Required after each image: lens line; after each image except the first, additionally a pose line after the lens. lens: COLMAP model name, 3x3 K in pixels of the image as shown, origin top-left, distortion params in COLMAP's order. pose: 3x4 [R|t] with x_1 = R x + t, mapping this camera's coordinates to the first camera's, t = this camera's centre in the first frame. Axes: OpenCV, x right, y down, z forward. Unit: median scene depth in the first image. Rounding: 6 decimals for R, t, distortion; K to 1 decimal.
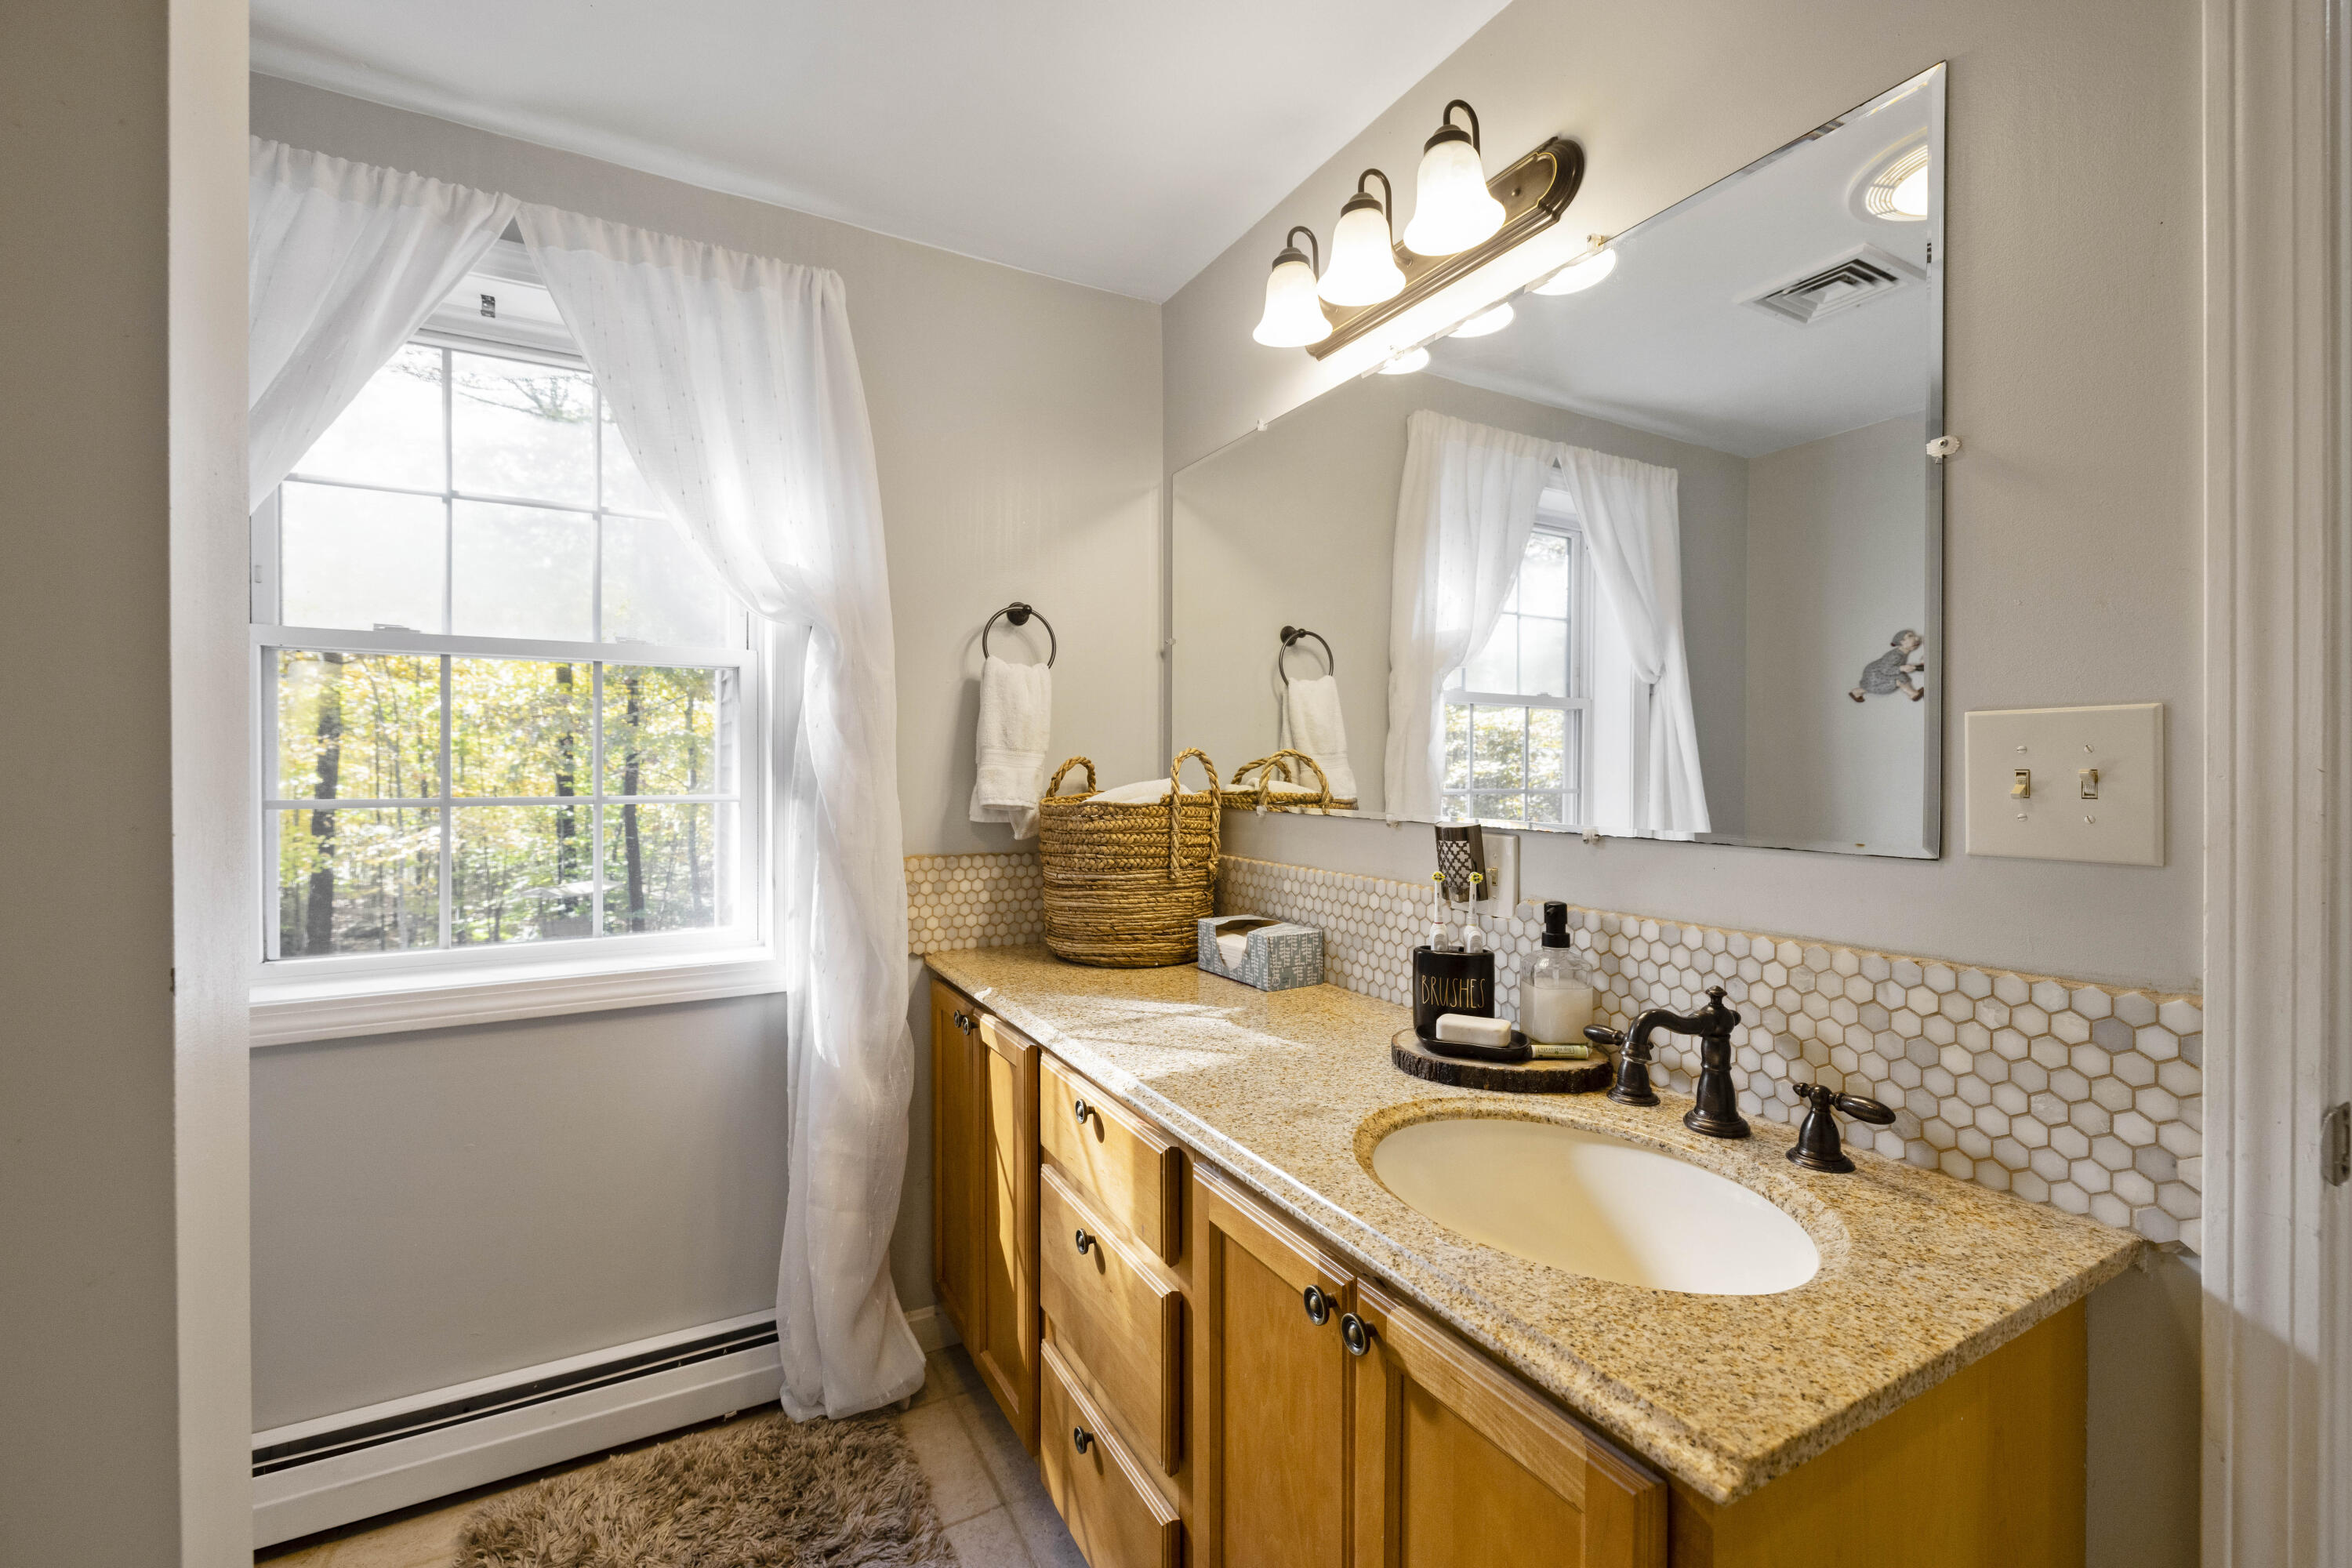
lens RADIAL K [[978.6, 0, 1171.4], [0, 978.6, 778.3], [0, 0, 1]] dist [-0.003969, -0.000361]
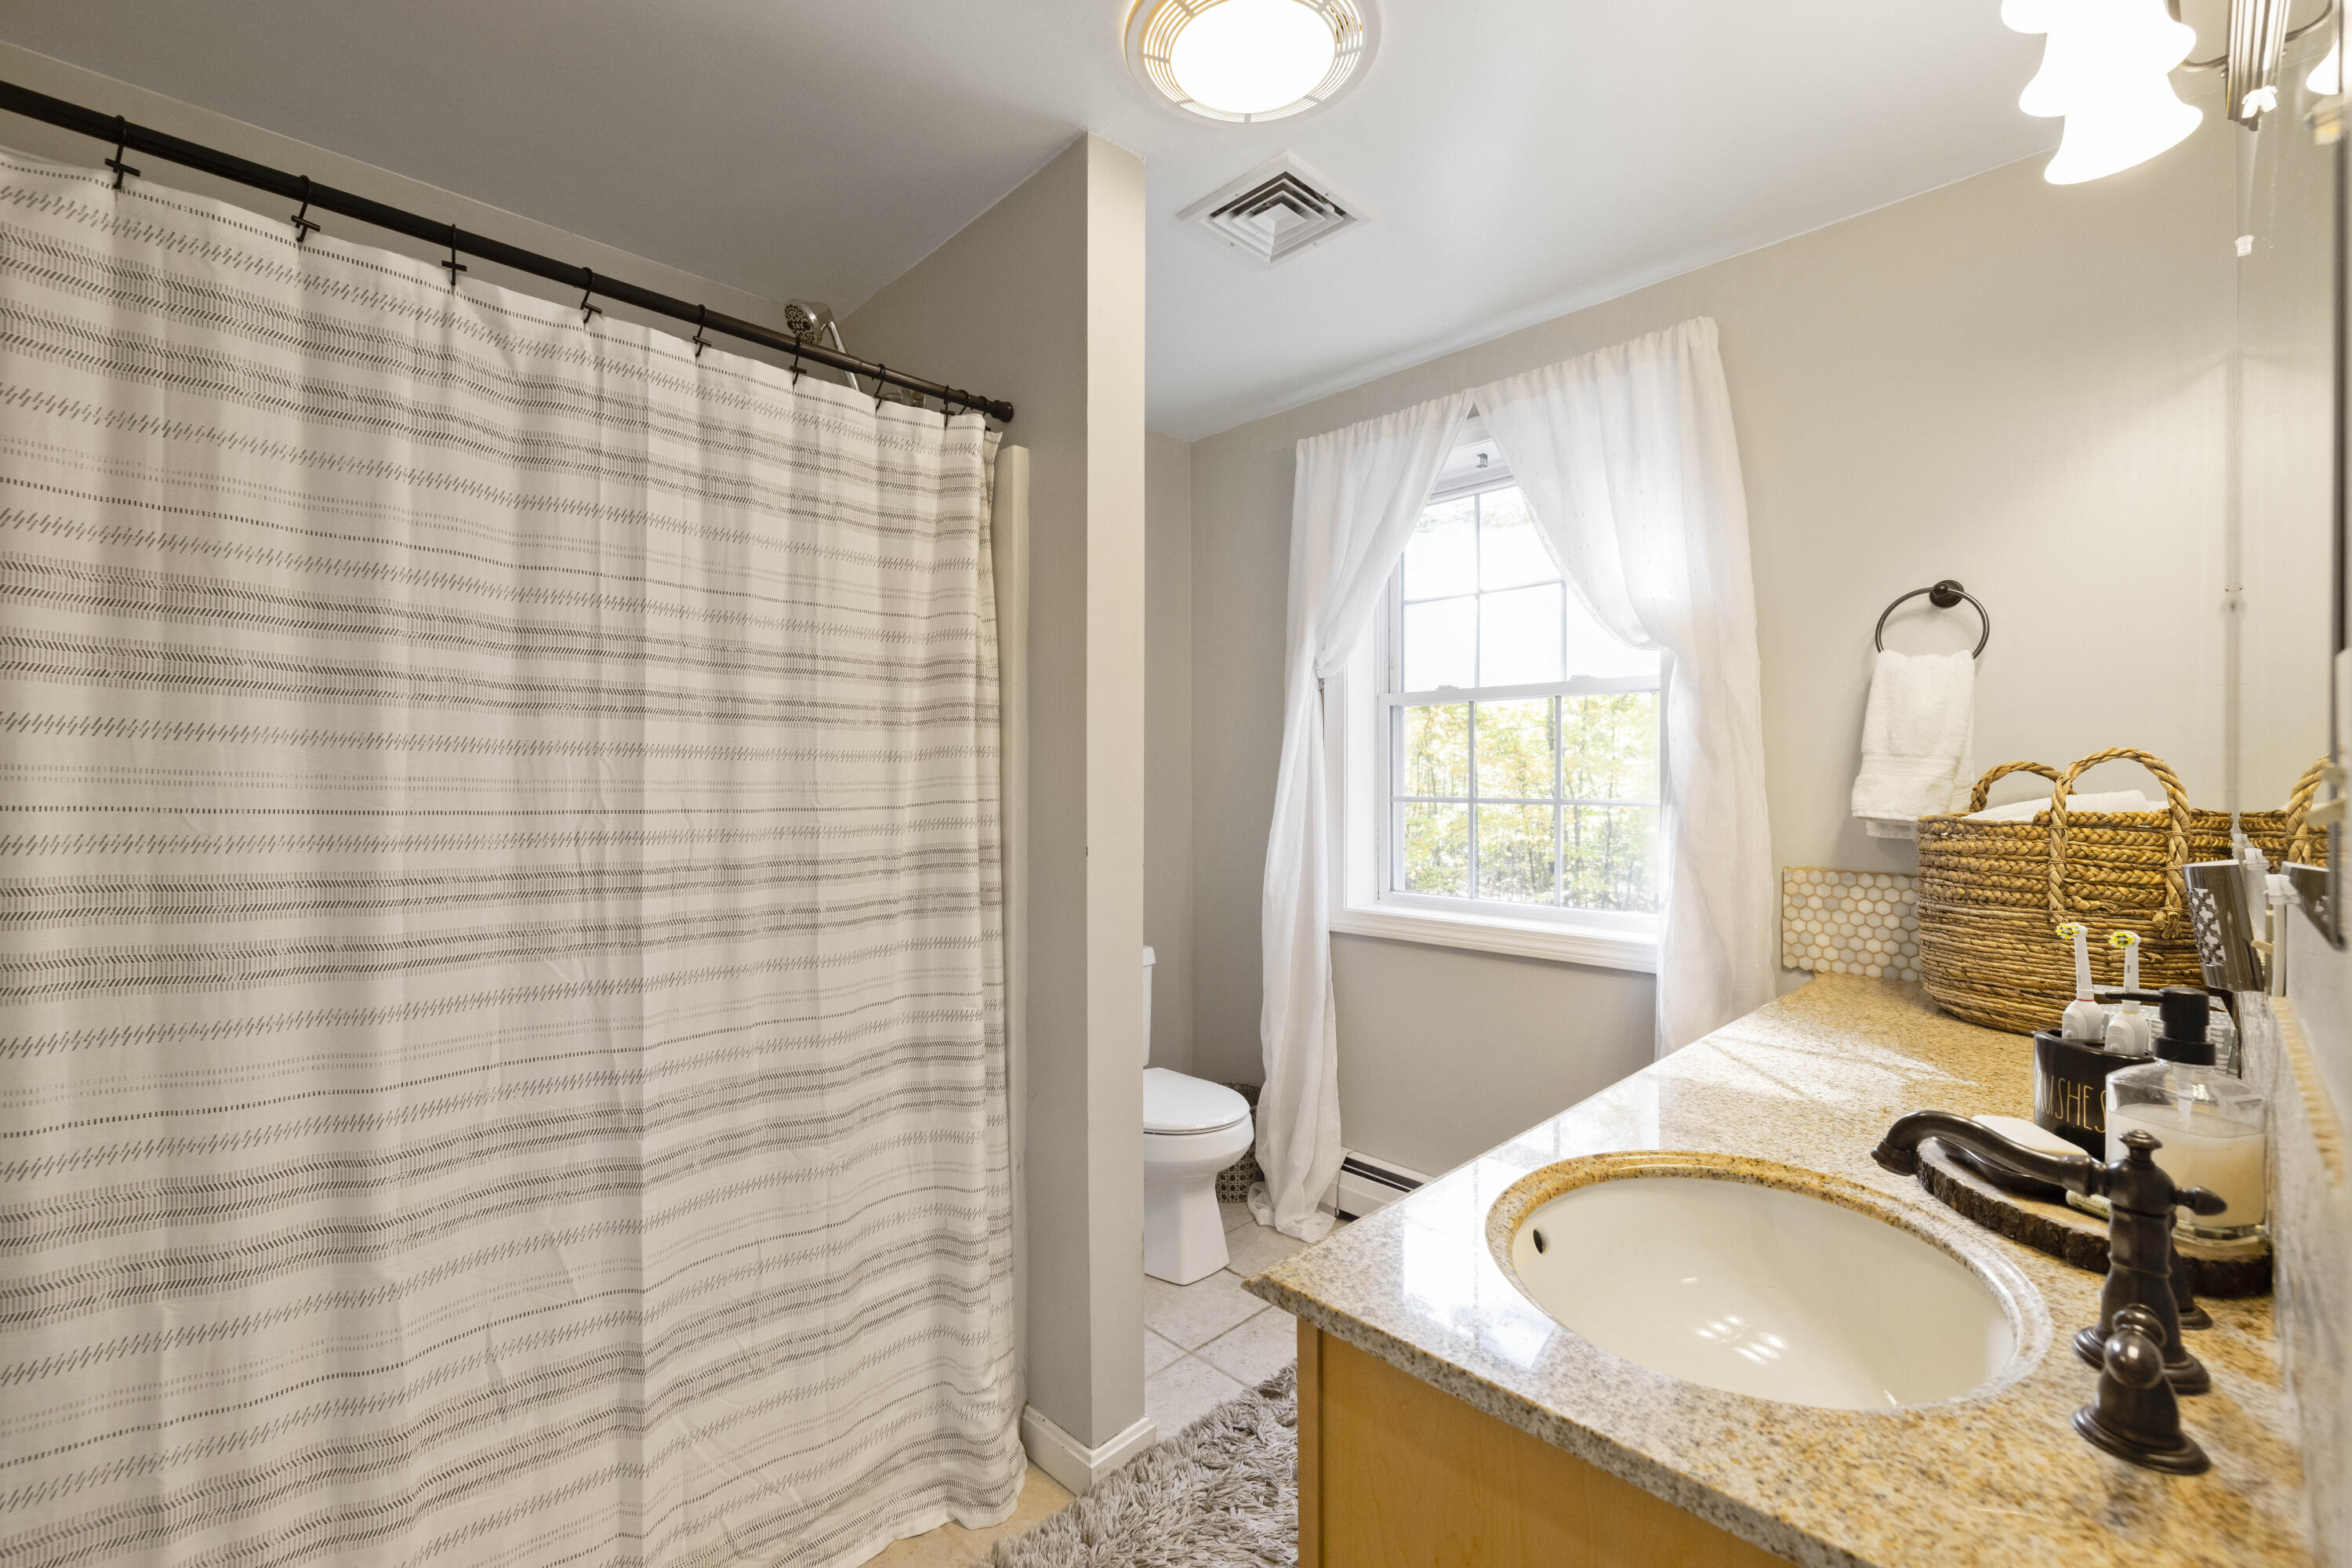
lens RADIAL K [[984.3, 0, 1167.9], [0, 984.3, 789.1], [0, 0, 1]] dist [0.000409, -0.000113]
pose [[0.271649, 0.009385, -0.962351, 0.545228], [-0.010200, 0.999924, 0.006873, 0.001457], [0.962342, 0.007949, 0.271724, 0.140195]]
